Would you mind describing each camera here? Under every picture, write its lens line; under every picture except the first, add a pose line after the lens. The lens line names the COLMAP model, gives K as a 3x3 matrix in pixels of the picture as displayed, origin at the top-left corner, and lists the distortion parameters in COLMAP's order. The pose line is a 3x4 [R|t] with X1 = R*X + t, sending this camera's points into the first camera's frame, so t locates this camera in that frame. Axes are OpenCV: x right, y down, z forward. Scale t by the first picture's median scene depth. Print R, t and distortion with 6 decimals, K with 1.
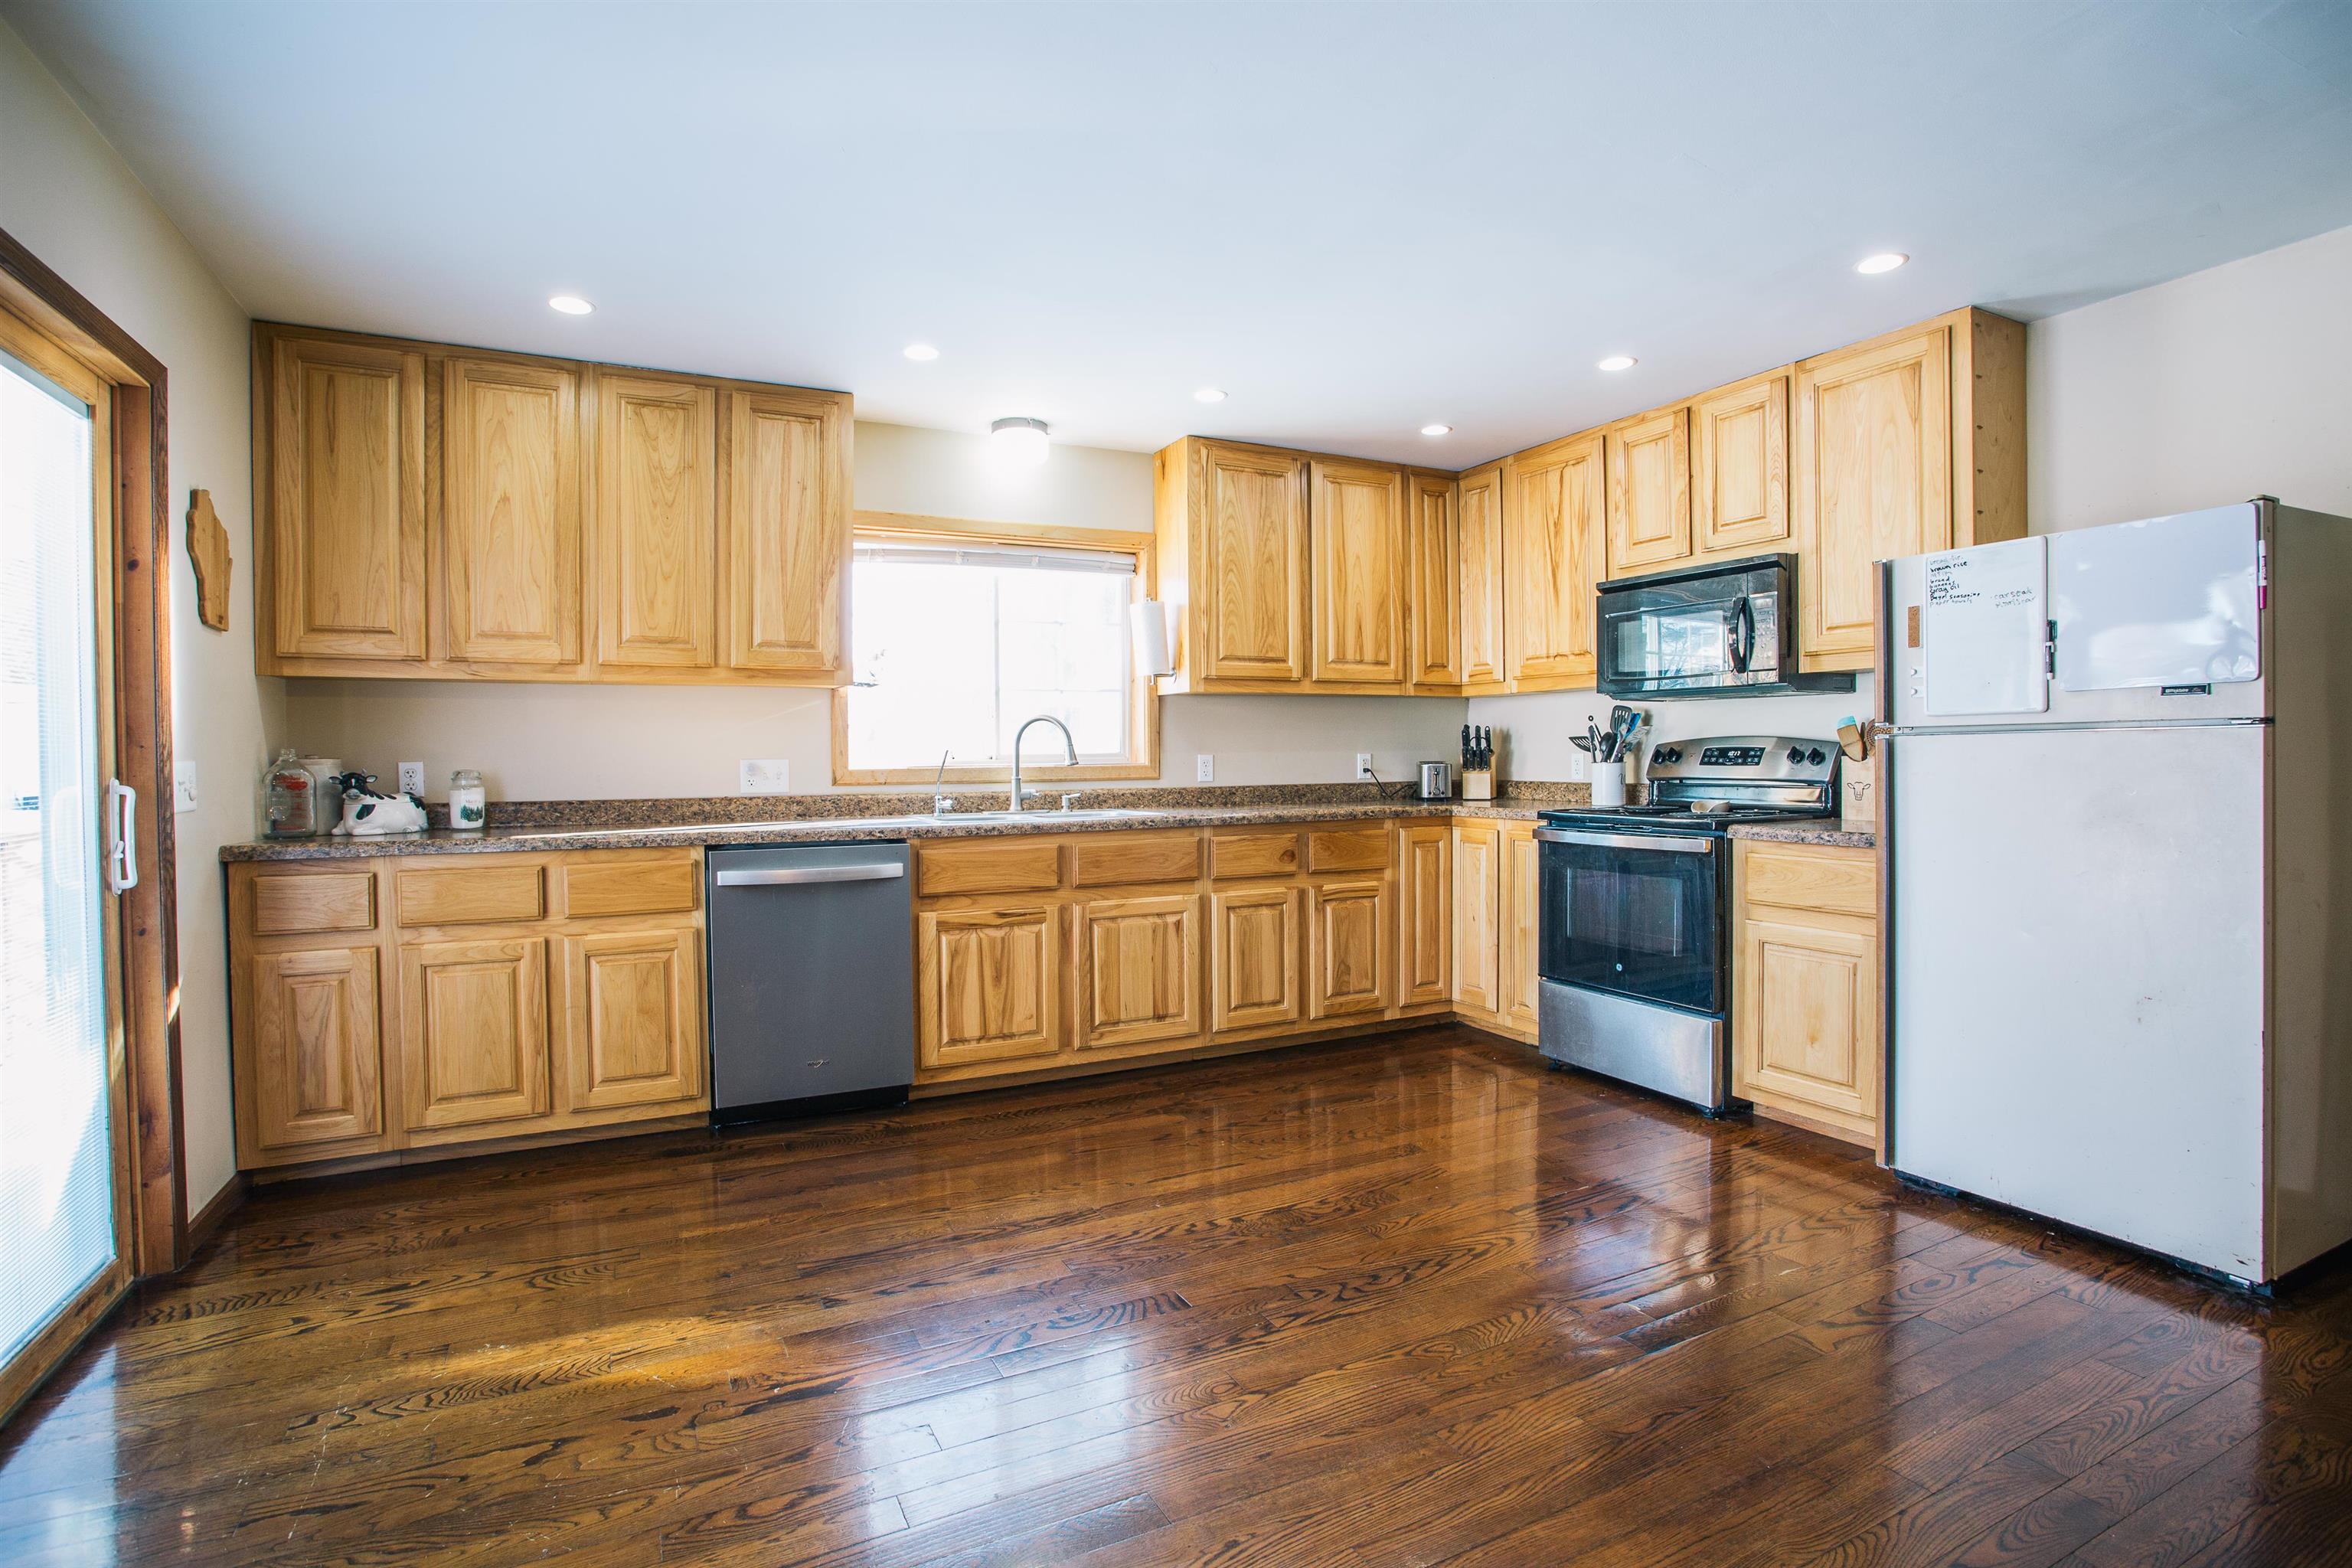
lens RADIAL K [[1149.8, 0, 1183.1], [0, 1149.8, 773.2], [0, 0, 1]] dist [-0.064068, 0.022936]
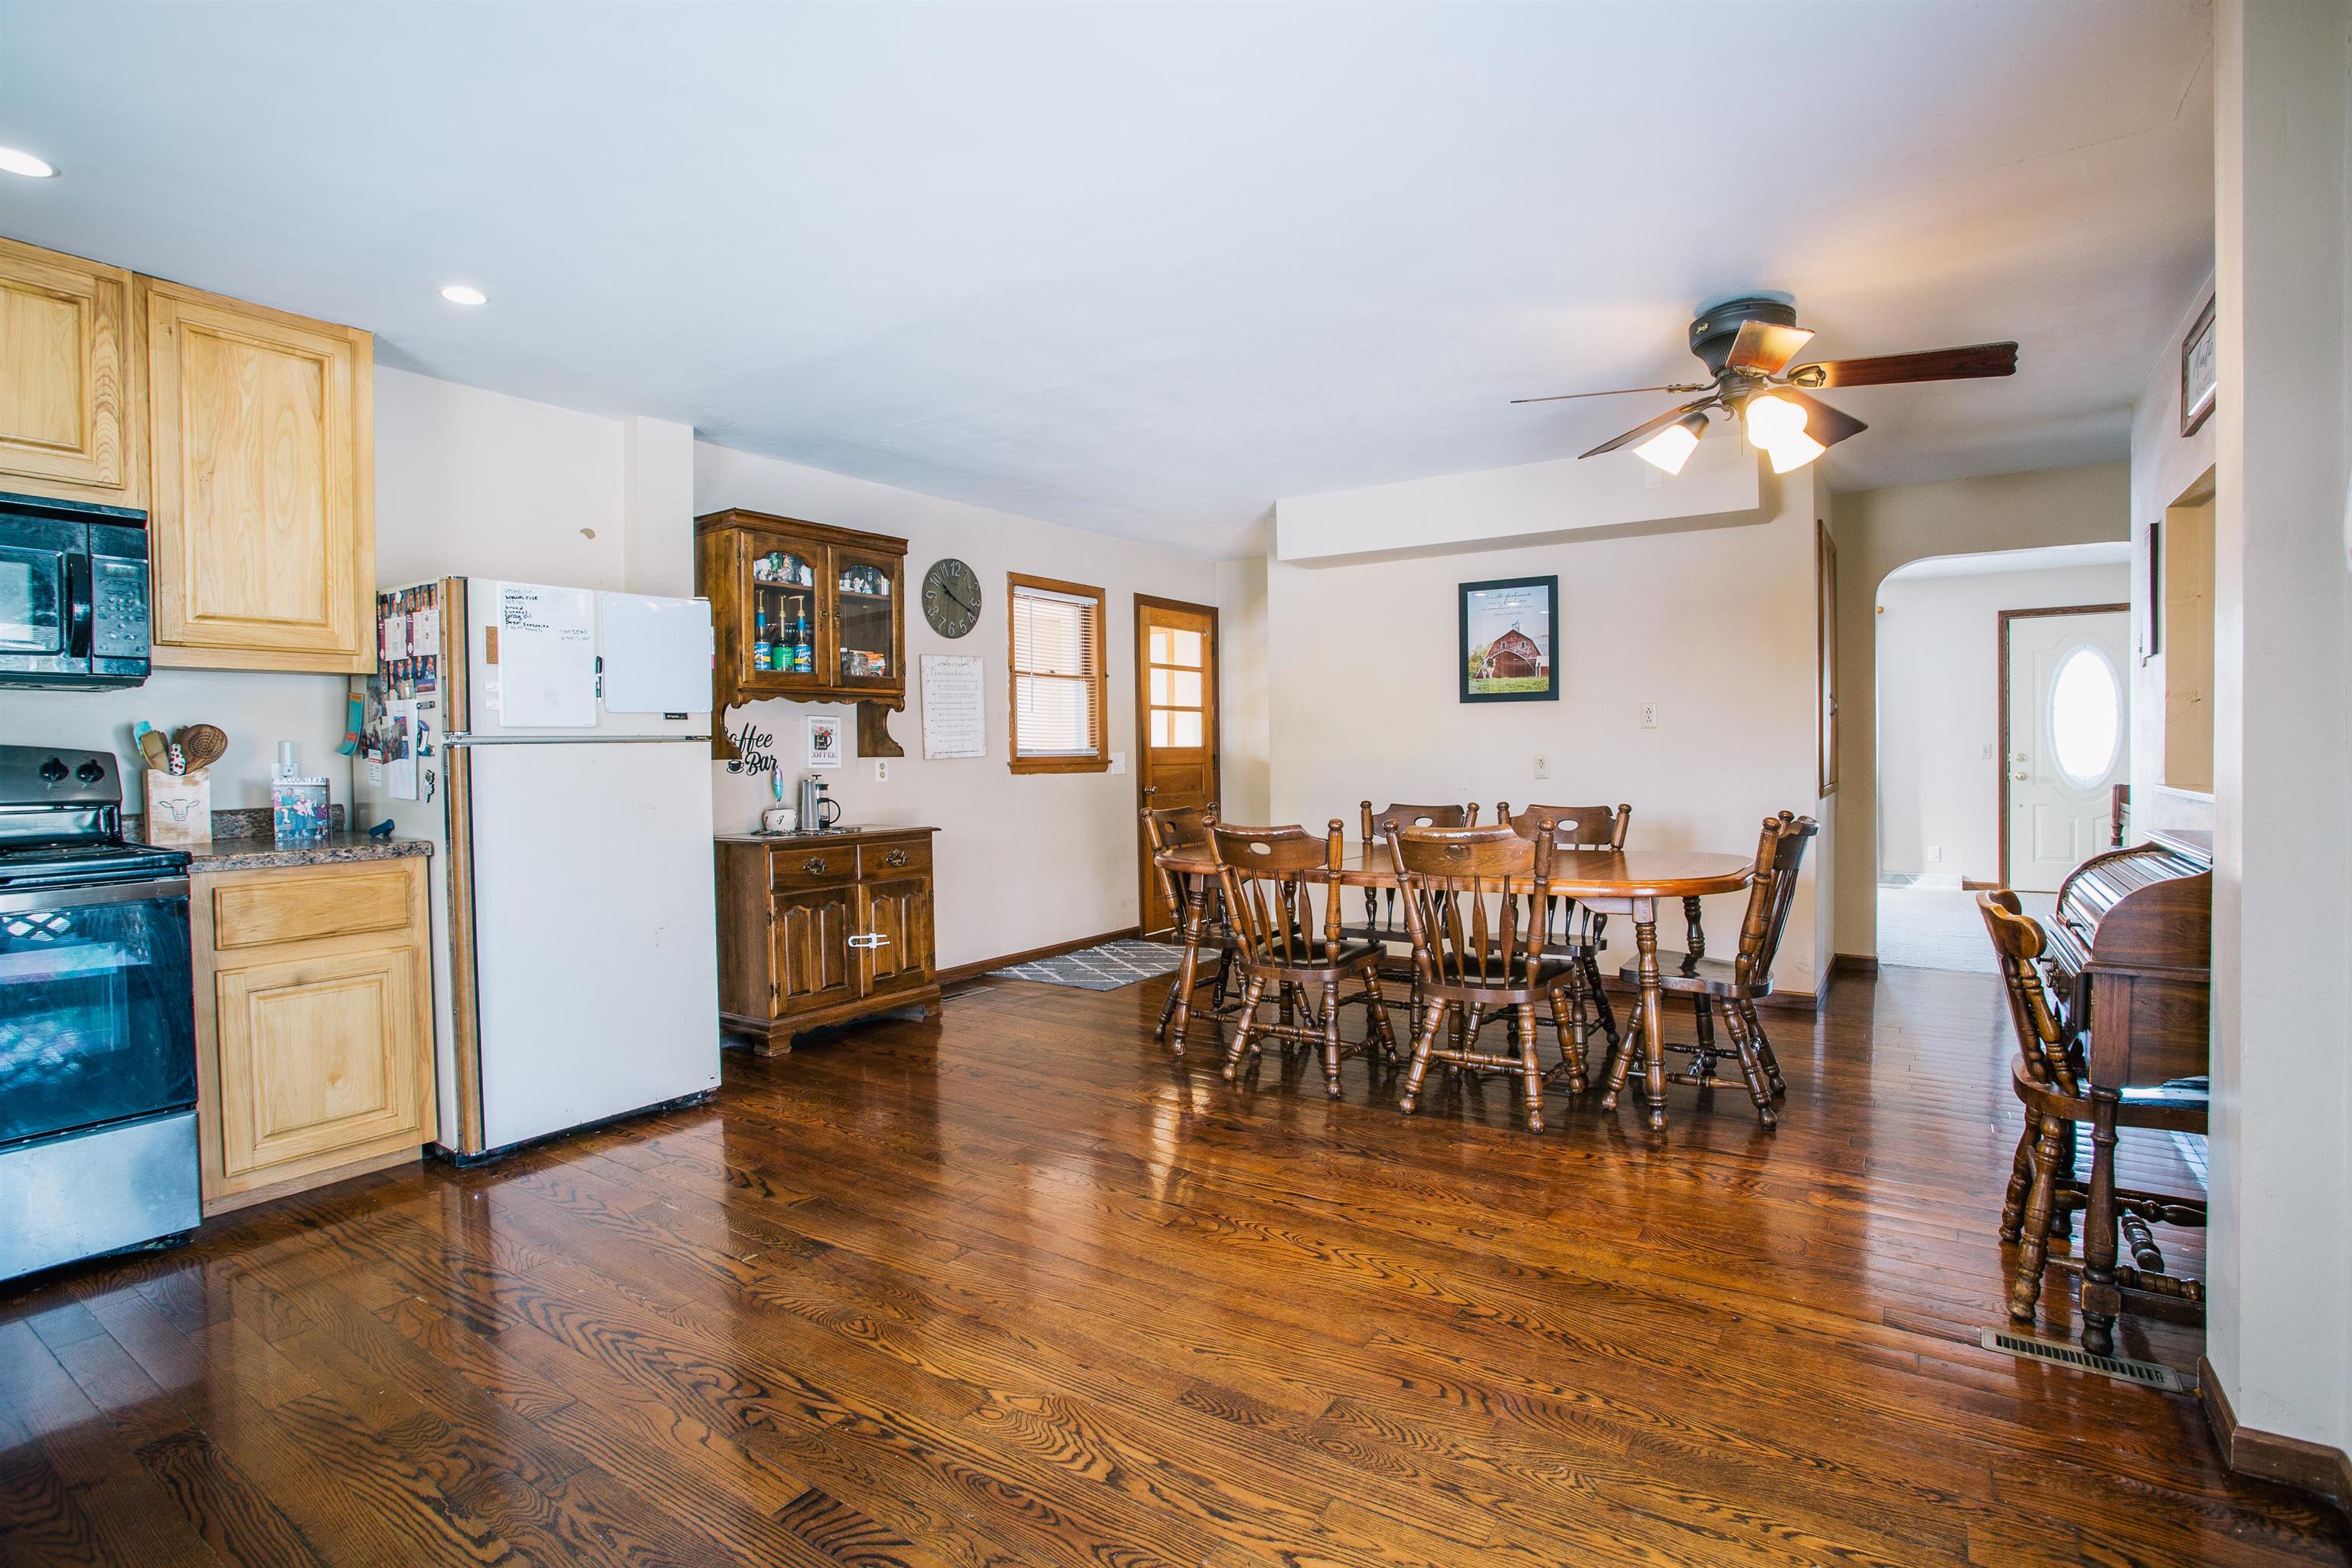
lens RADIAL K [[1149.8, 0, 1194.8], [0, 1149.8, 772.5], [0, 0, 1]] dist [-0.064068, 0.022936]
pose [[-0.492853, -0.006562, 0.870088, -0.473384], [0.028972, 0.999293, 0.023947, -0.009431], [-0.869630, 0.037010, -0.492314, 0.700738]]
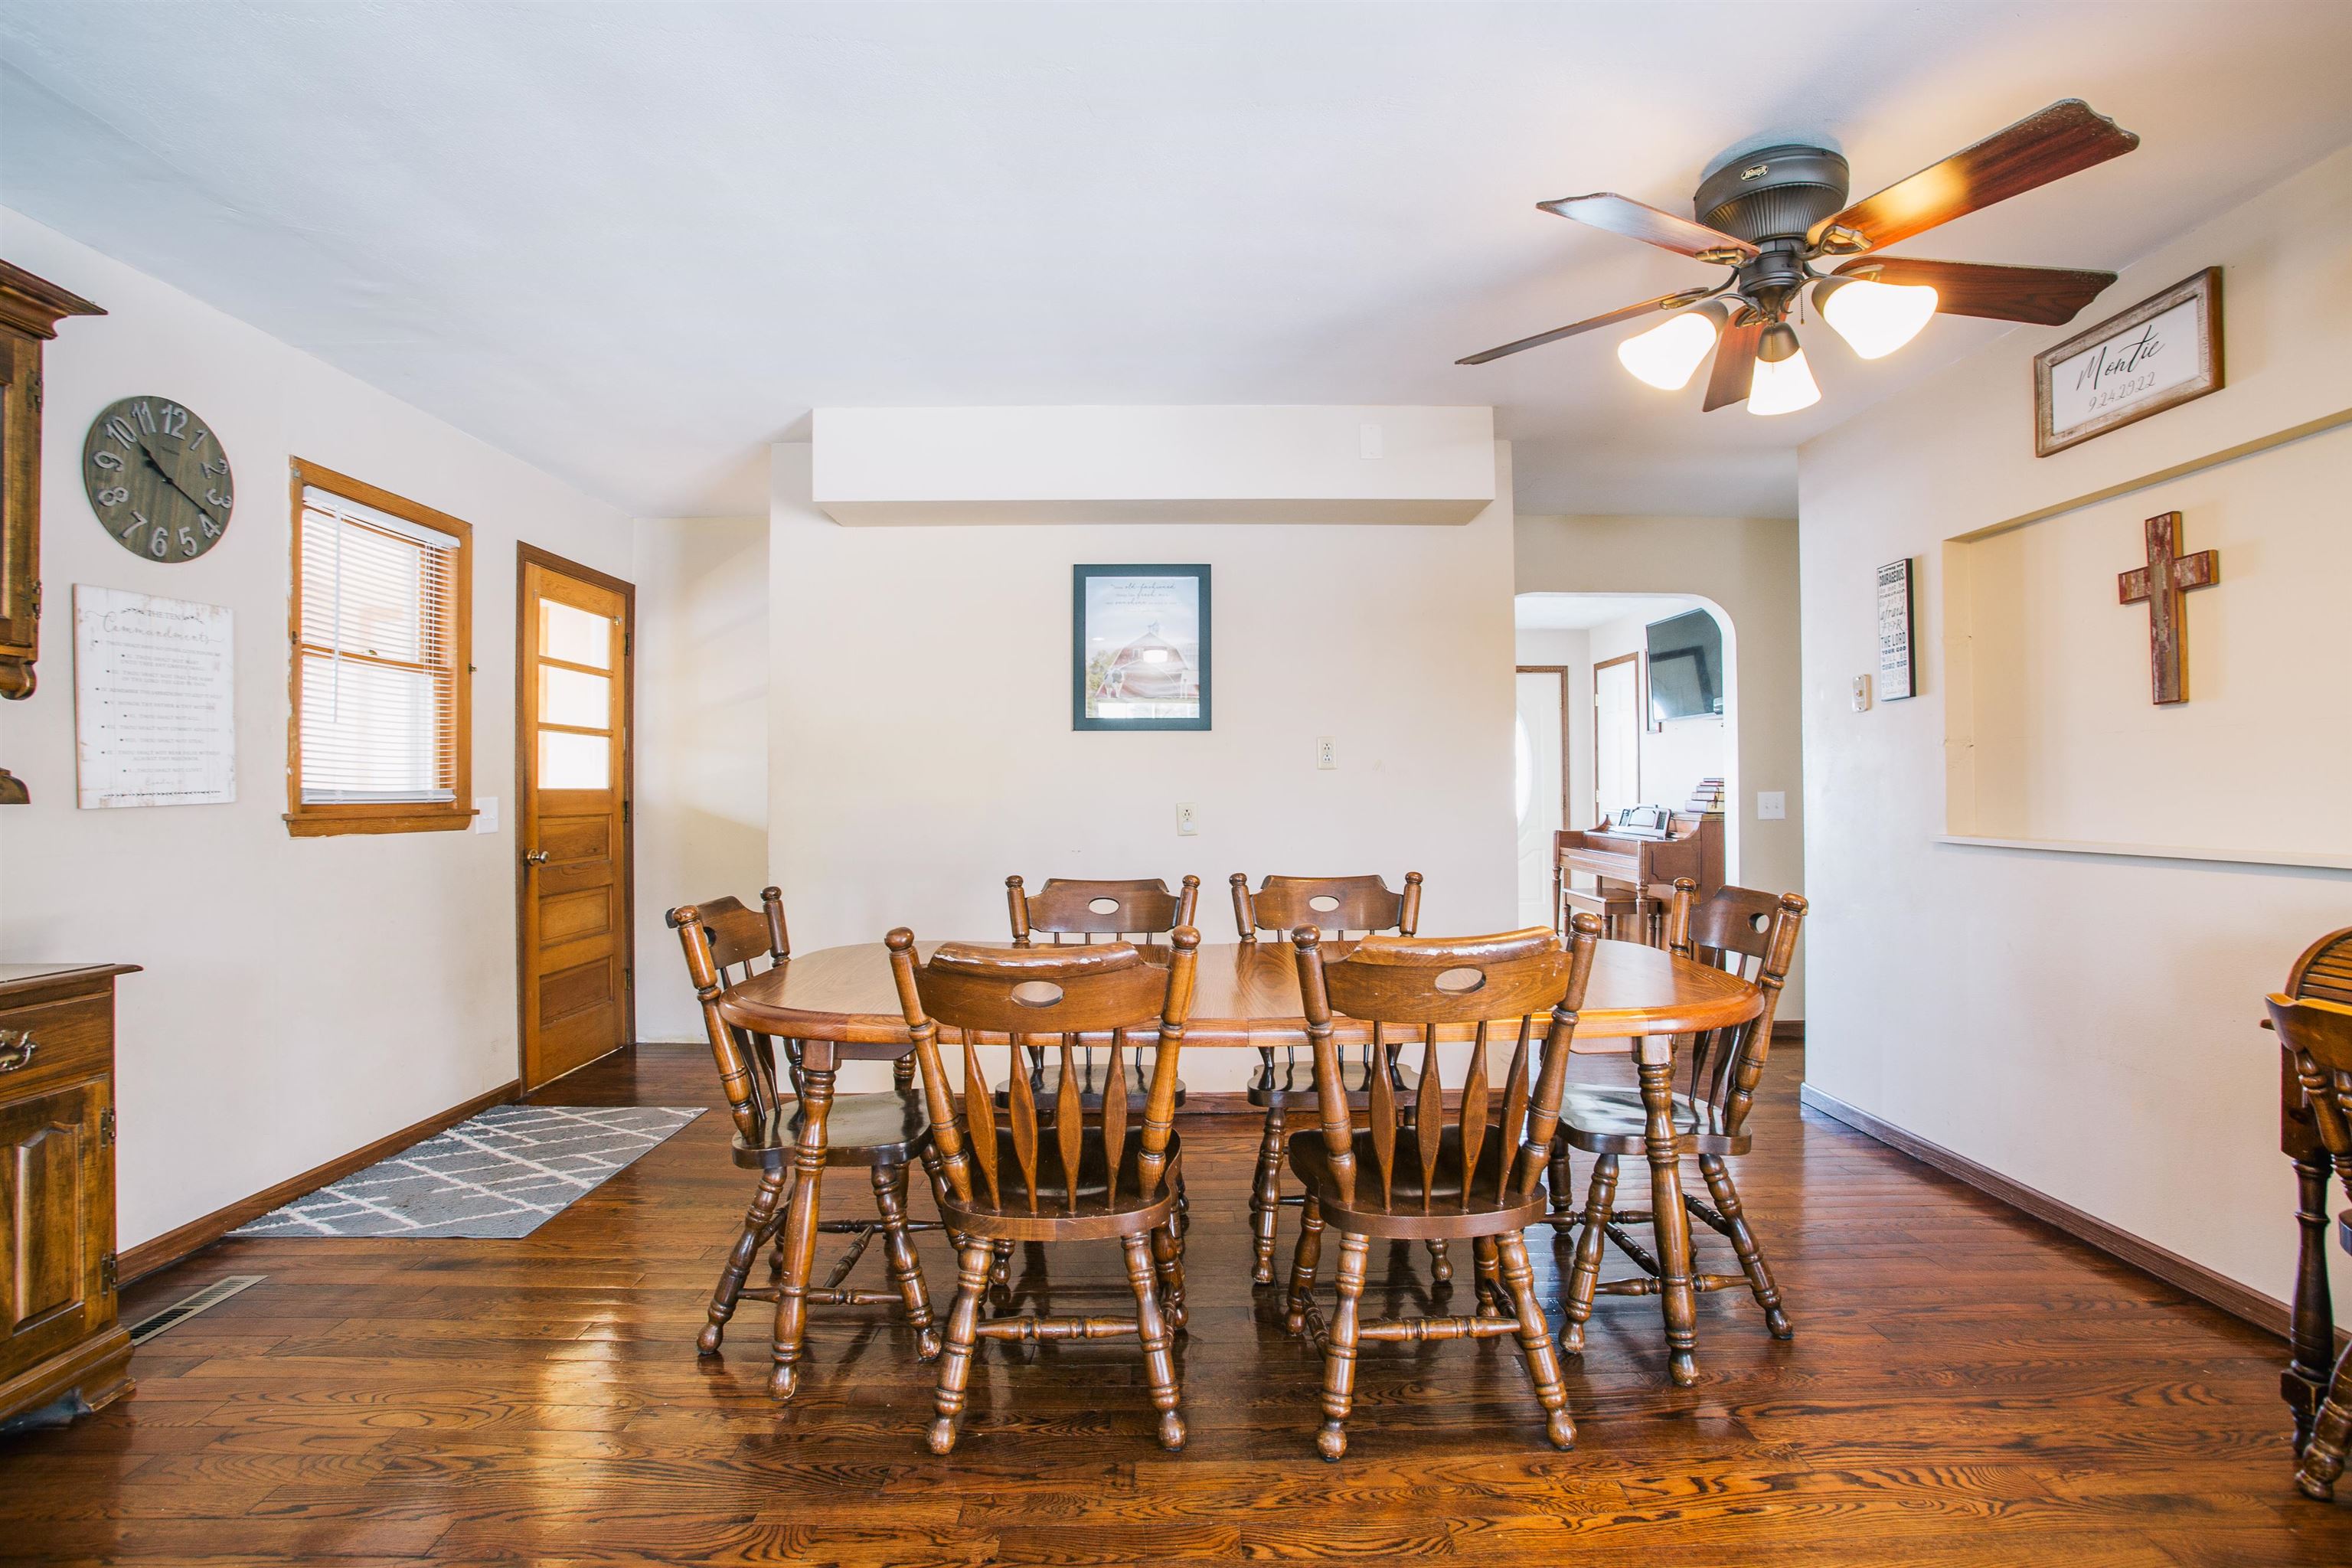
lens RADIAL K [[1149.8, 0, 1199.9], [0, 1149.8, 775.7], [0, 0, 1]] dist [-0.064068, 0.022936]
pose [[-0.897198, 0.016000, 0.441339, 0.077343], [0.017600, 0.999845, -0.000468, -0.008891], [-0.441278, 0.007347, -0.897340, 0.575198]]
